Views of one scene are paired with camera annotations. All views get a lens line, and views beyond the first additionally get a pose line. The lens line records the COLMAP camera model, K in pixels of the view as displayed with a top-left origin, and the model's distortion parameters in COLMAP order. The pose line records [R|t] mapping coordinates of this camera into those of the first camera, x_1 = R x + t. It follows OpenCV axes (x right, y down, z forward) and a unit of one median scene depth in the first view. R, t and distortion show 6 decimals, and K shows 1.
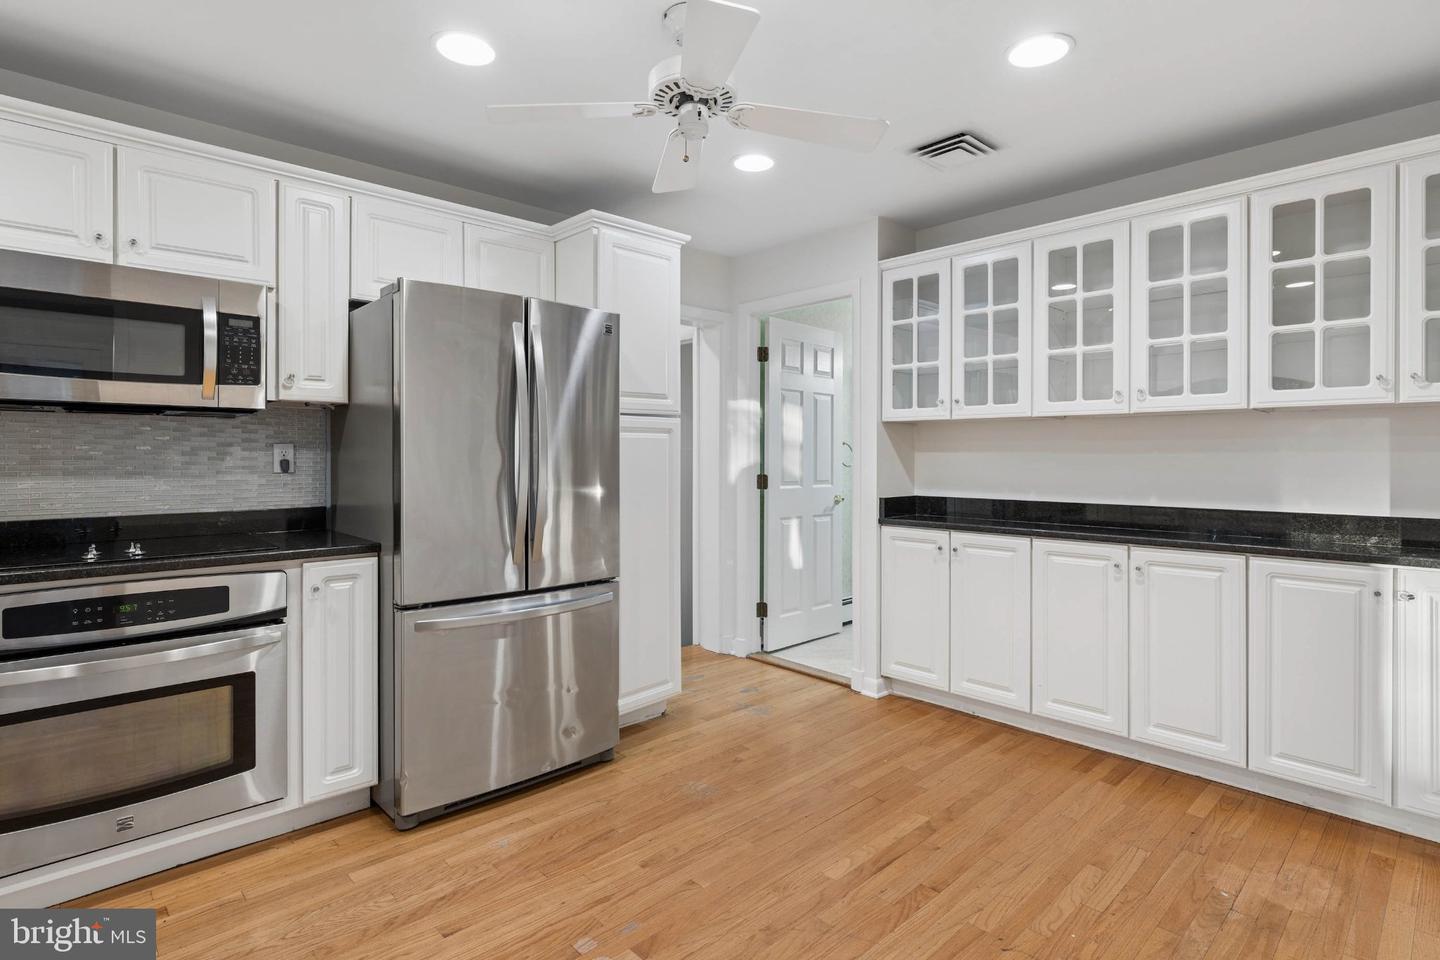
lens RADIAL K [[742.0, 0, 722.6], [0, 742.0, 448.4], [0, 0, 1]] dist [0.000225, 0.000111]
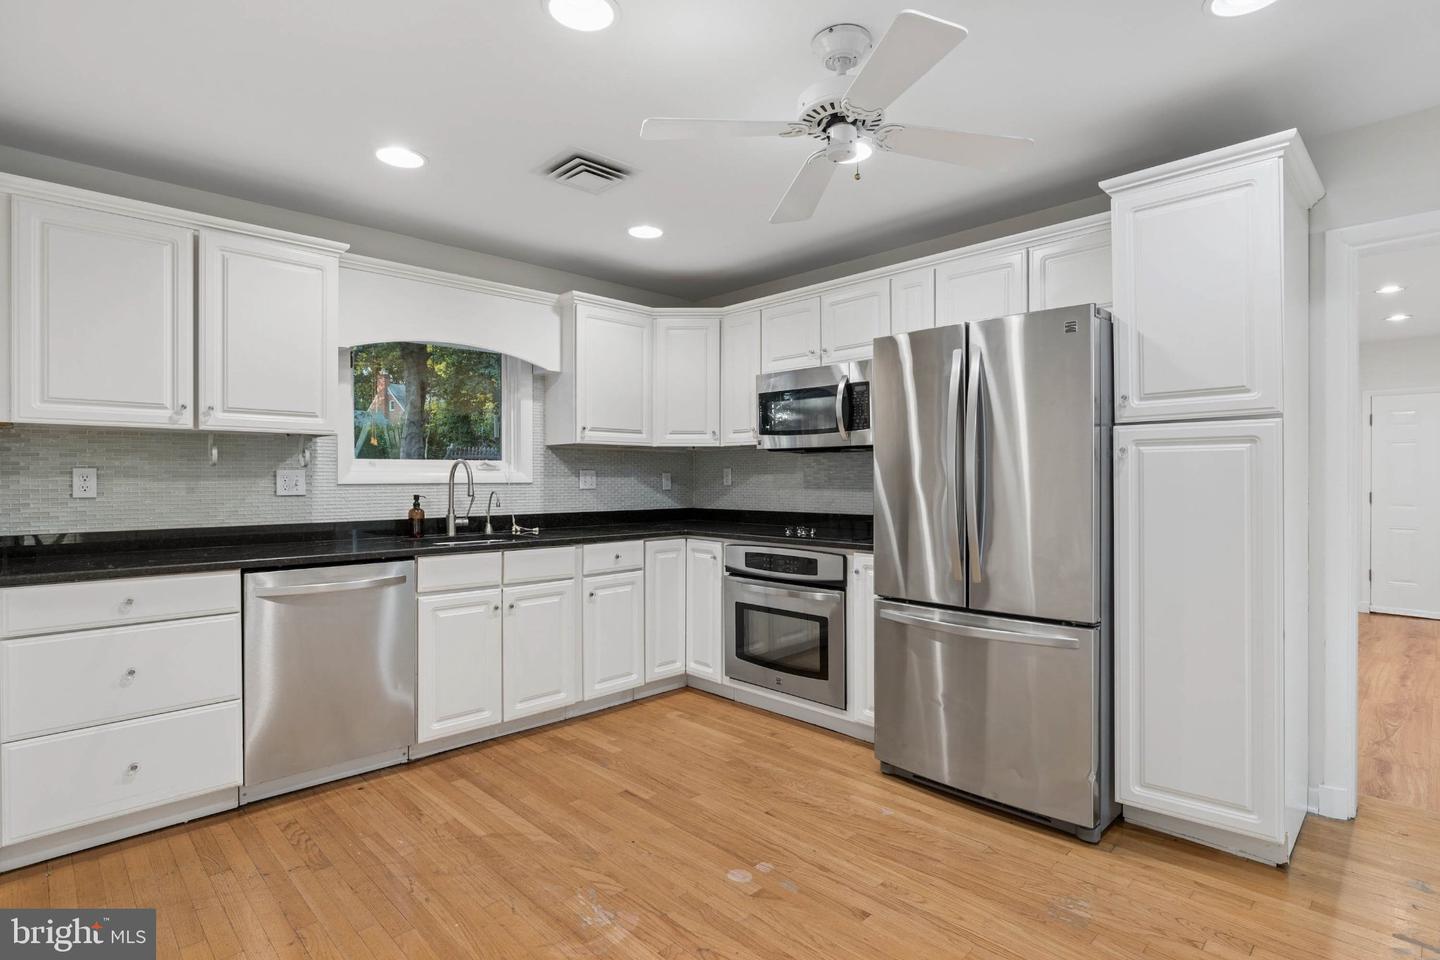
lens RADIAL K [[713.1, 0, 720.0], [0, 713.1, 480.0], [0, 0, 1]] dist [0.000306, -0.000123]
pose [[0.009330, -0.001765, -0.999955, 0.793151], [0.008152, 0.999965, -0.001689, 0.014592], [0.999923, -0.008136, 0.009344, 0.716769]]
